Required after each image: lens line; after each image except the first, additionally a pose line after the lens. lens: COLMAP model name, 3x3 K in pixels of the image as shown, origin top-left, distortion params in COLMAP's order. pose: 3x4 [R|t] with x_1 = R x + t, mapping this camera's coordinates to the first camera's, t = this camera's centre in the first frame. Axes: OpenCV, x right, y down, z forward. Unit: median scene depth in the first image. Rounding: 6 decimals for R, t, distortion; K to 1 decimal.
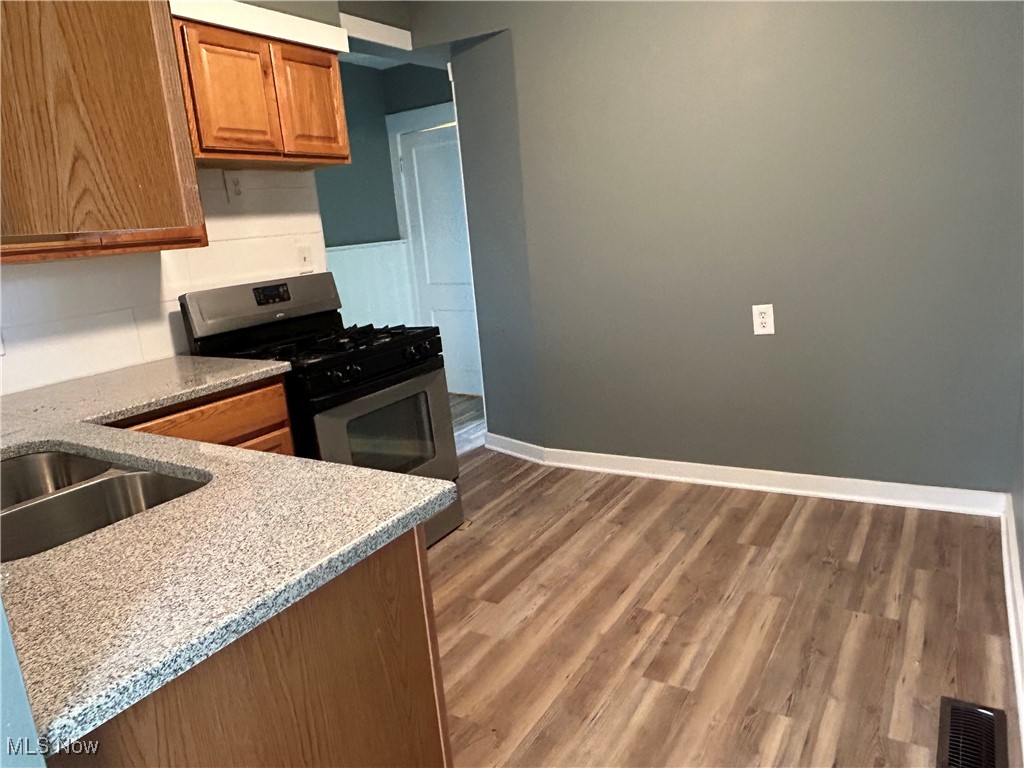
lens RADIAL K [[702.2, 0, 512.7], [0, 702.2, 382.6], [0, 0, 1]] dist [-0.002686, -0.000369]
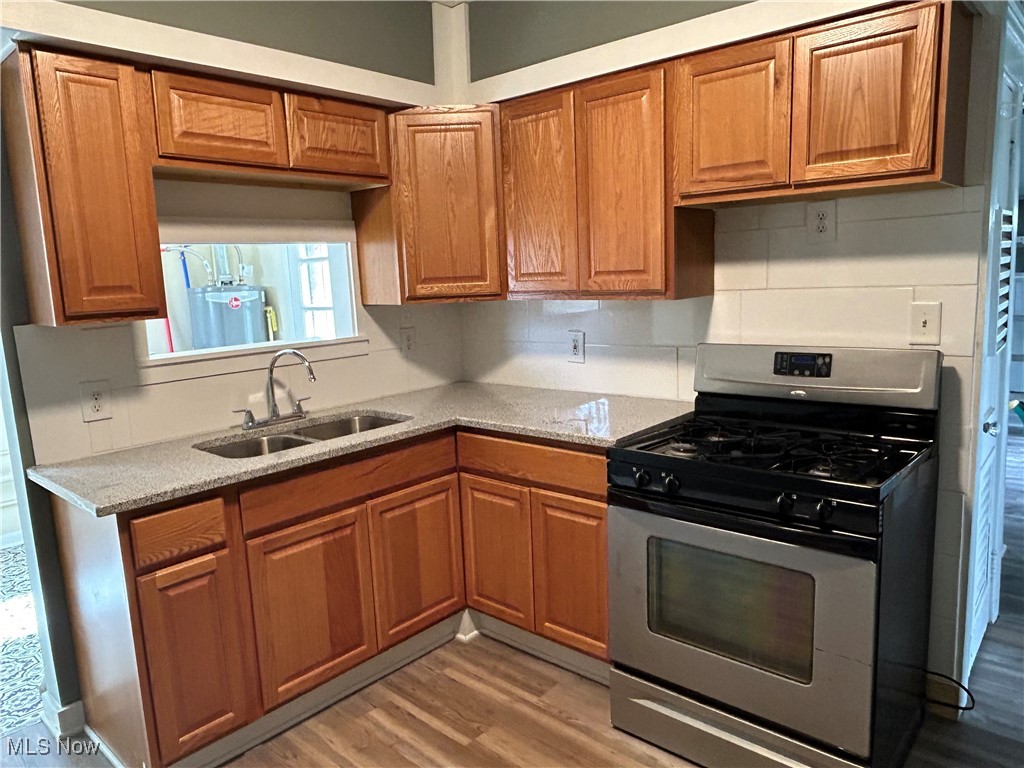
lens RADIAL K [[702.2, 0, 511.8], [0, 702.2, 384.6], [0, 0, 1]] dist [-0.002686, -0.000369]
pose [[-0.164087, 0.239898, -0.956831, 0.462973], [-0.167801, 0.949053, 0.266724, -0.264659], [0.972069, 0.204323, -0.115472, 0.812282]]
